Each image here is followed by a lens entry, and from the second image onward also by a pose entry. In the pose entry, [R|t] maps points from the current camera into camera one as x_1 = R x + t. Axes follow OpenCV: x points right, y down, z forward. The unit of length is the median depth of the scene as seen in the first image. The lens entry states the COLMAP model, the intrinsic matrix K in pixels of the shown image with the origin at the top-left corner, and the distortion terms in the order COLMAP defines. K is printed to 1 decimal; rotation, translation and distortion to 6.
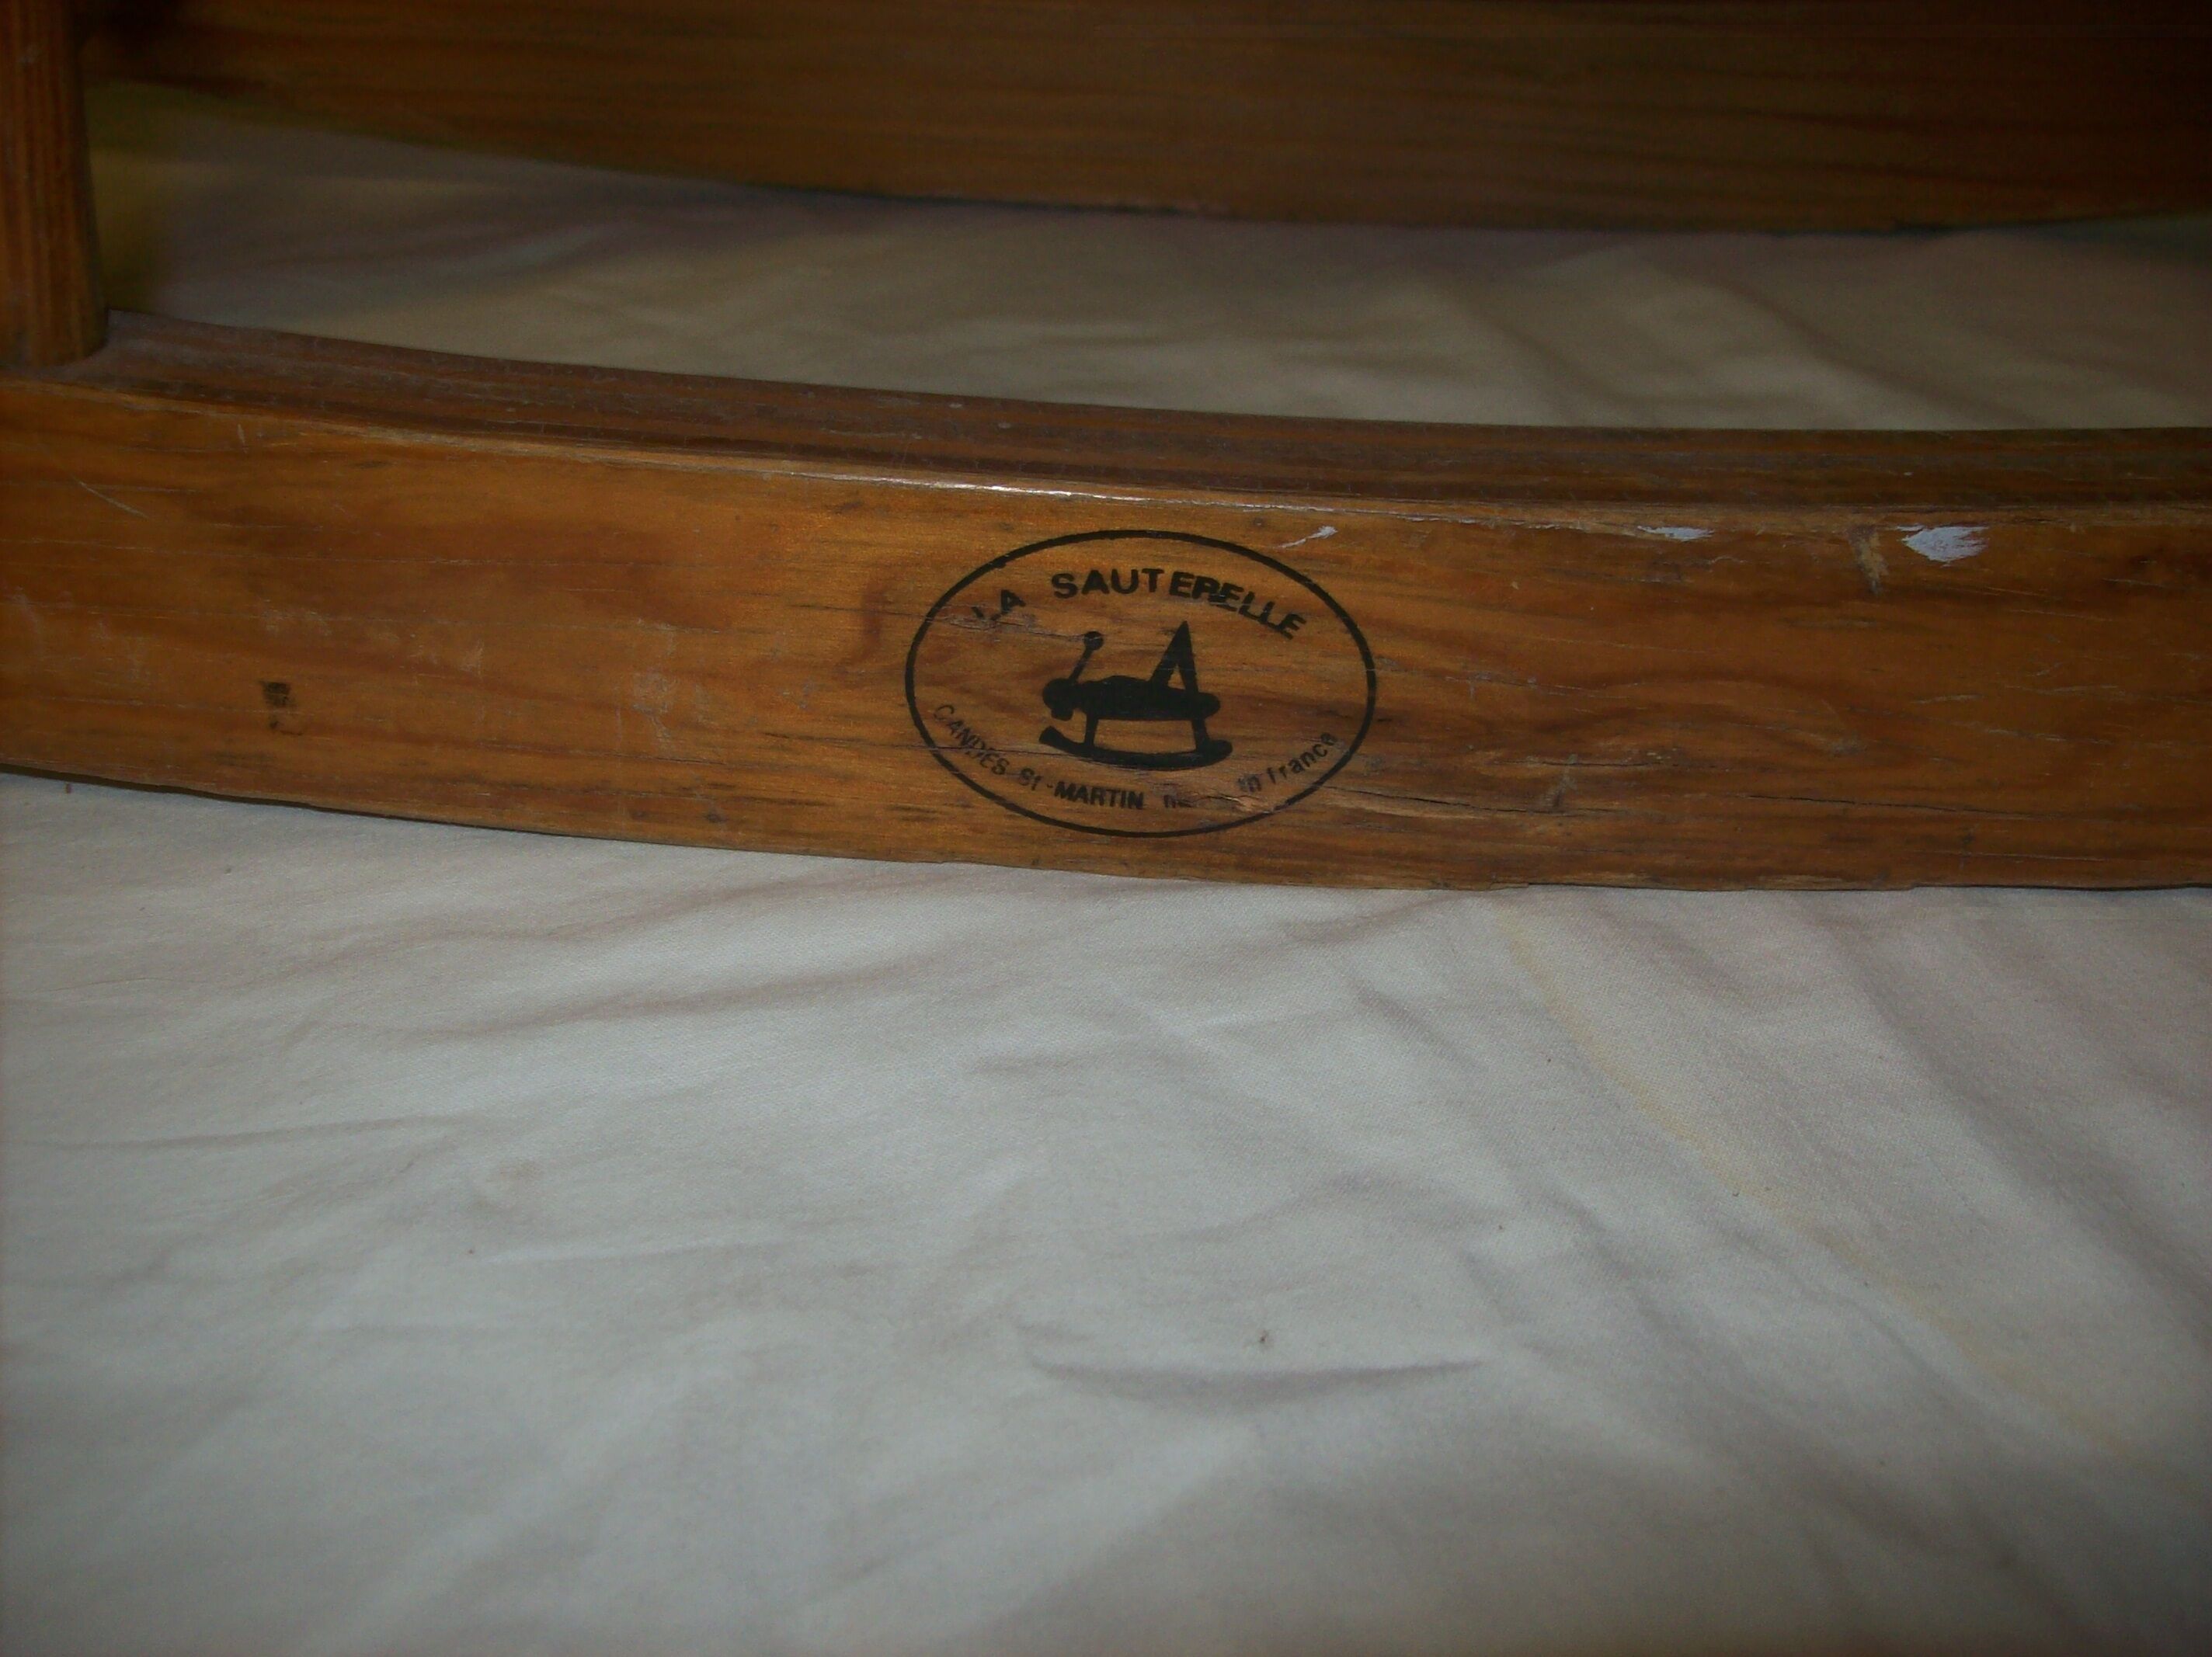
lens RADIAL K [[2349.3, 0, 1103.2], [0, 2349.3, 824.2], [0, 0, 1]] dist [-0.138522, 0.000000]
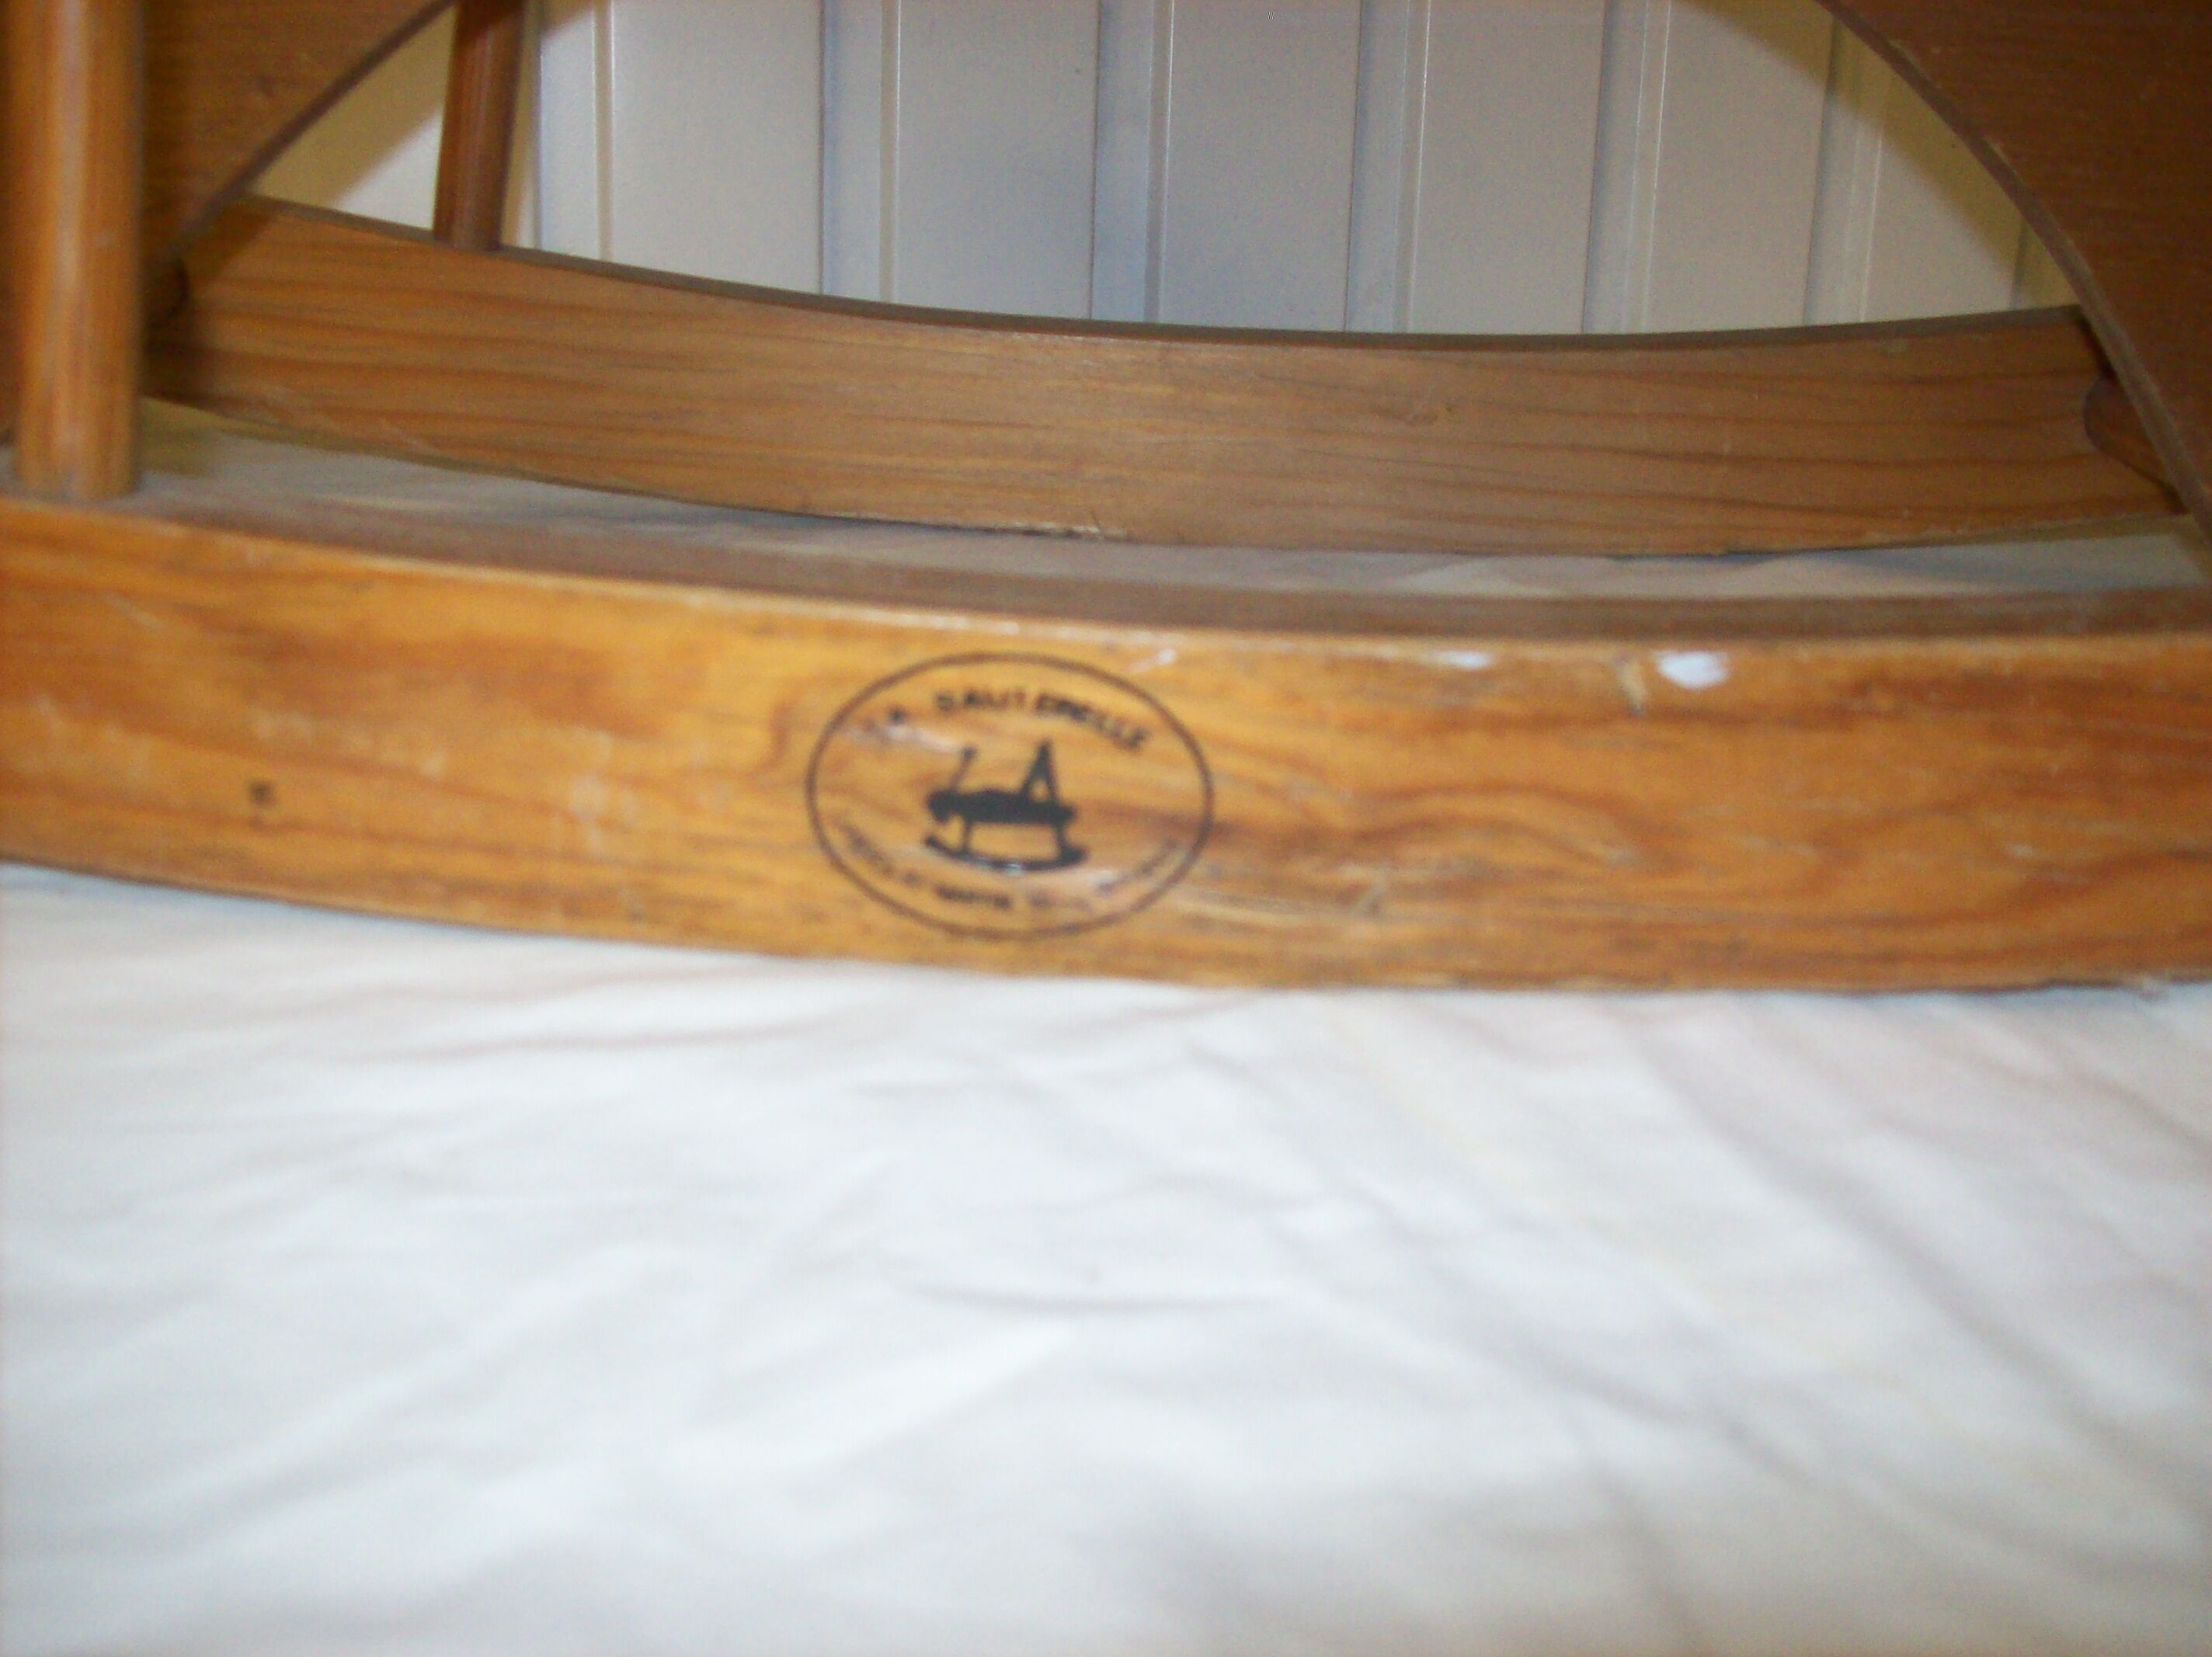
lens RADIAL K [[2349.3, 0, 1100.1], [0, 2349.3, 820.4], [0, 0, 1]] dist [-0.138522, 0.000000]
pose [[0.999627, 0.016744, 0.021589, 0.036163], [-0.011865, 0.977843, -0.209005, 0.197897], [-0.024610, 0.208671, 0.977676, -0.134532]]
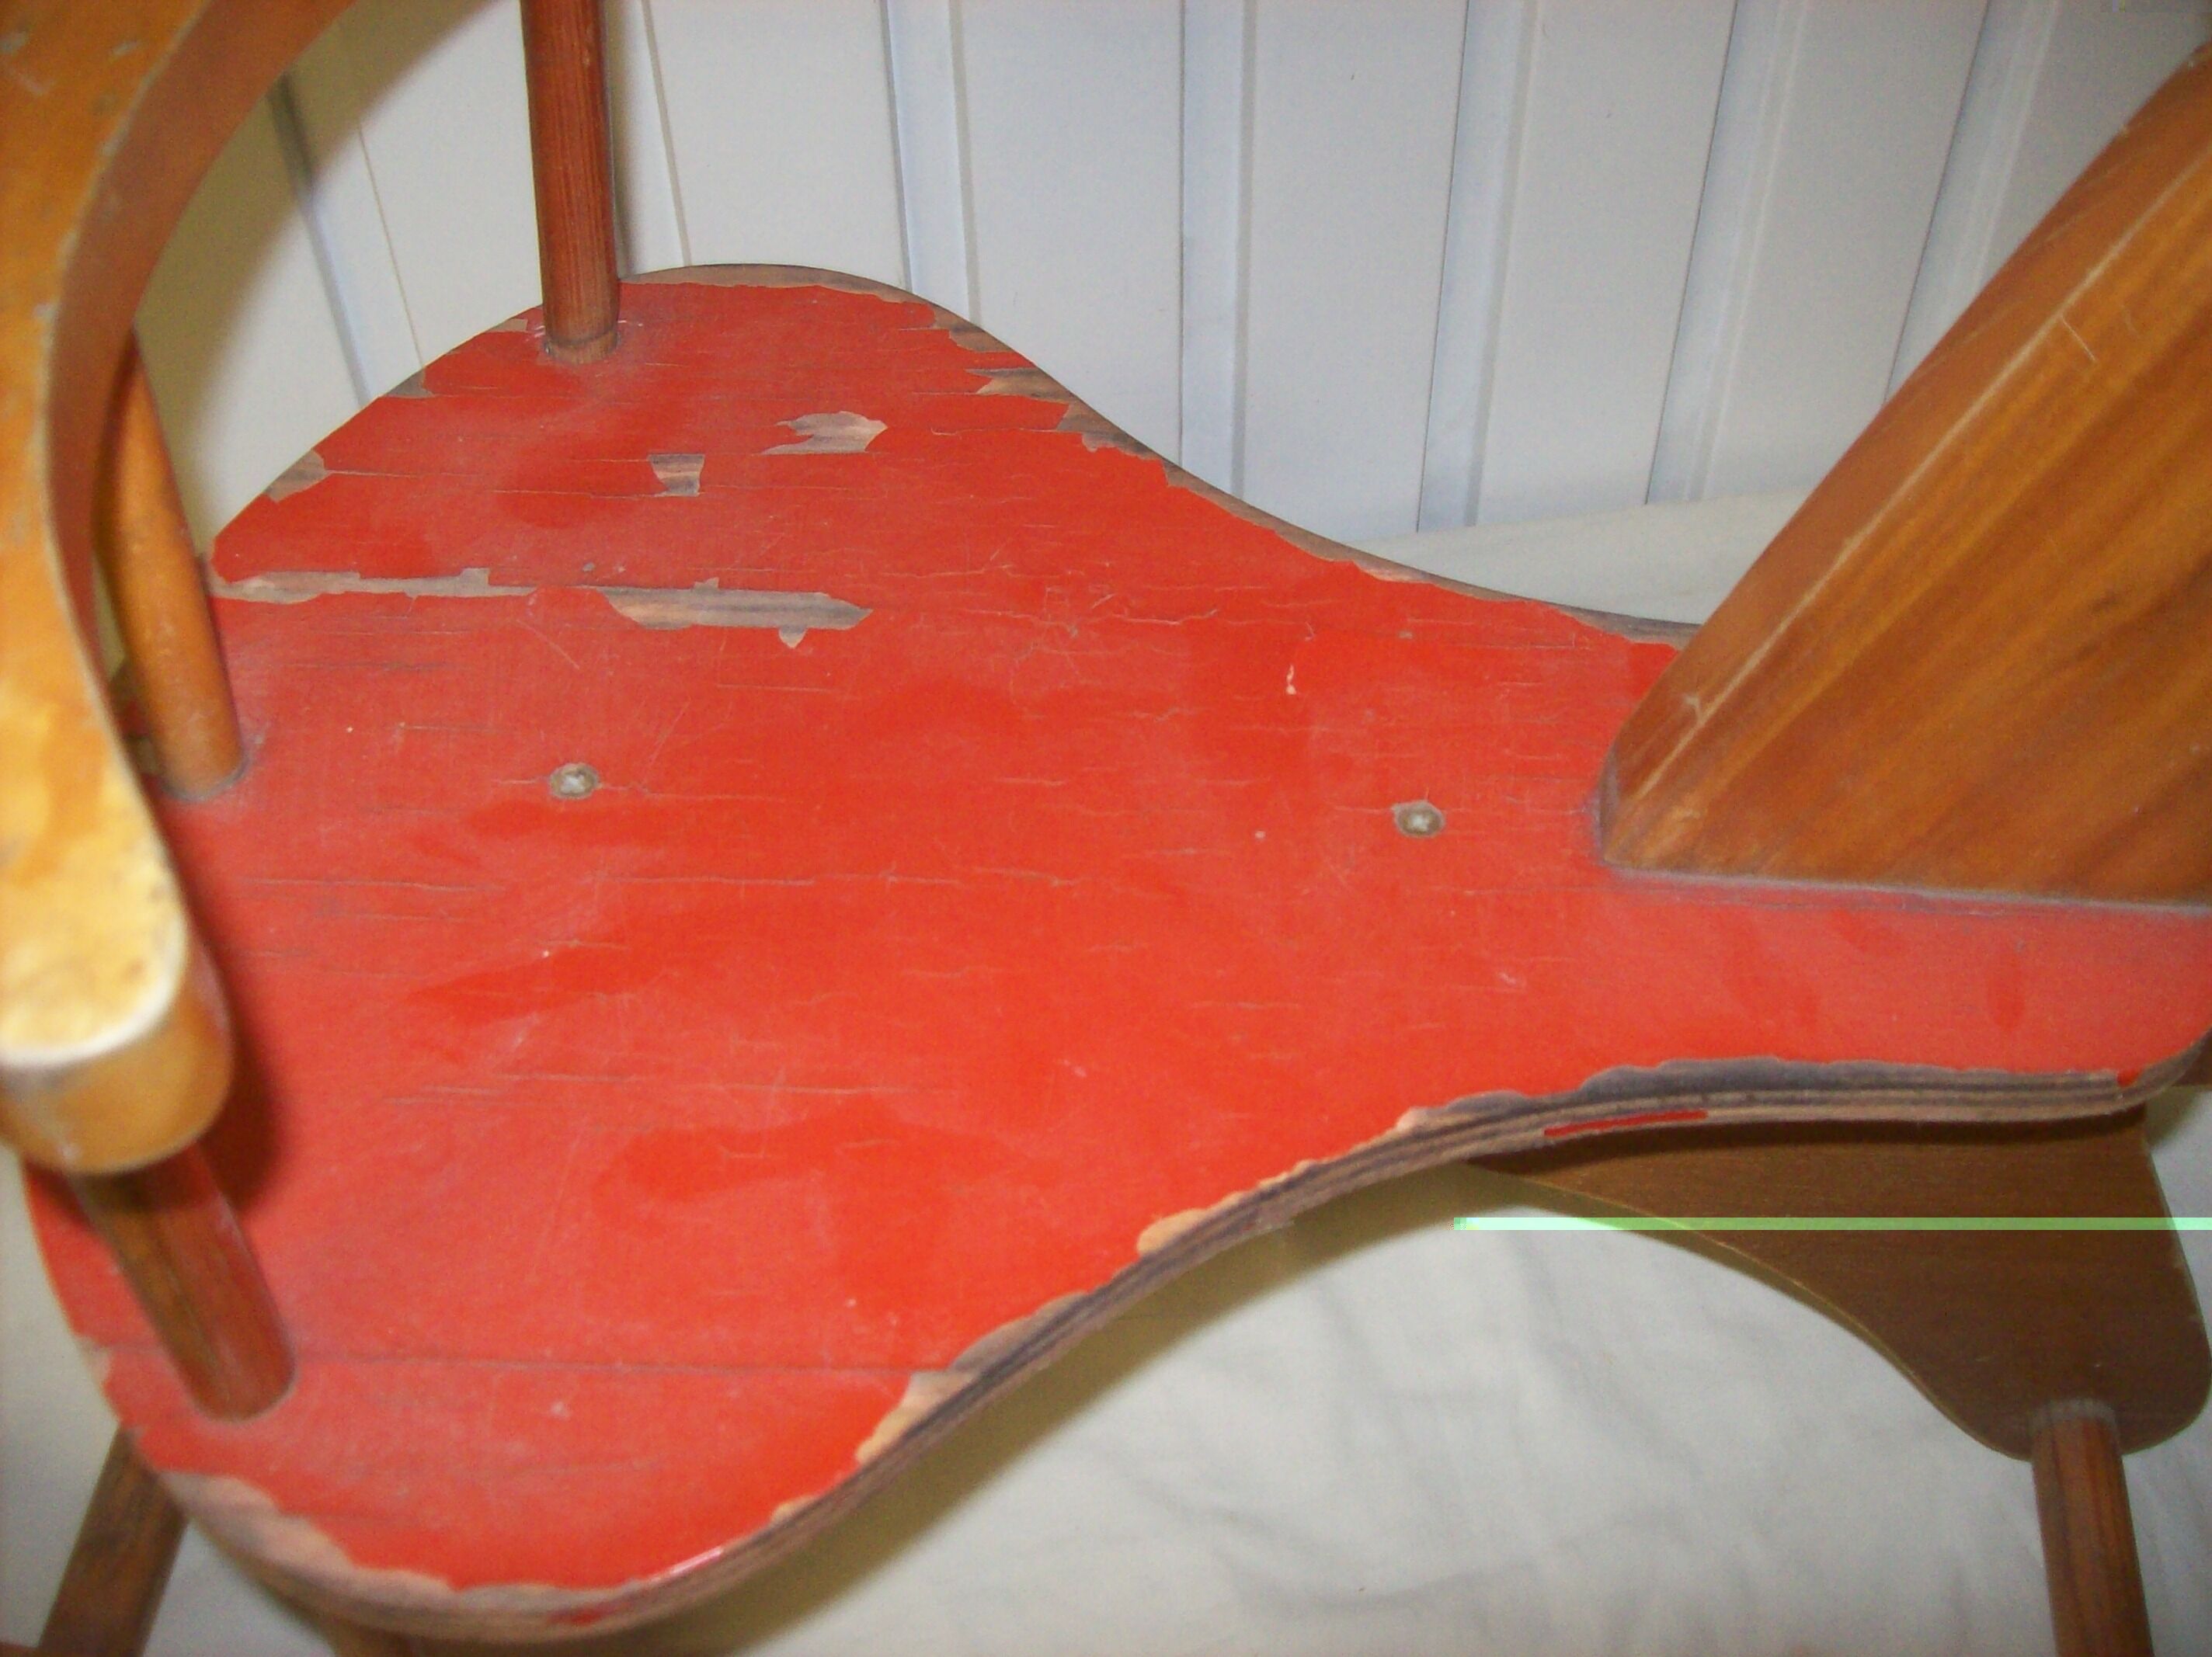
lens RADIAL K [[2349.3, 0, 1107.3], [0, 2349.3, 841.3], [0, 0, 1]] dist [-0.138522, 0.000000]
pose [[0.997723, 0.030022, -0.060399, 0.186763], [-0.009479, 0.949002, 0.315127, -1.594749], [0.066780, -0.313837, 0.947126, -0.561278]]
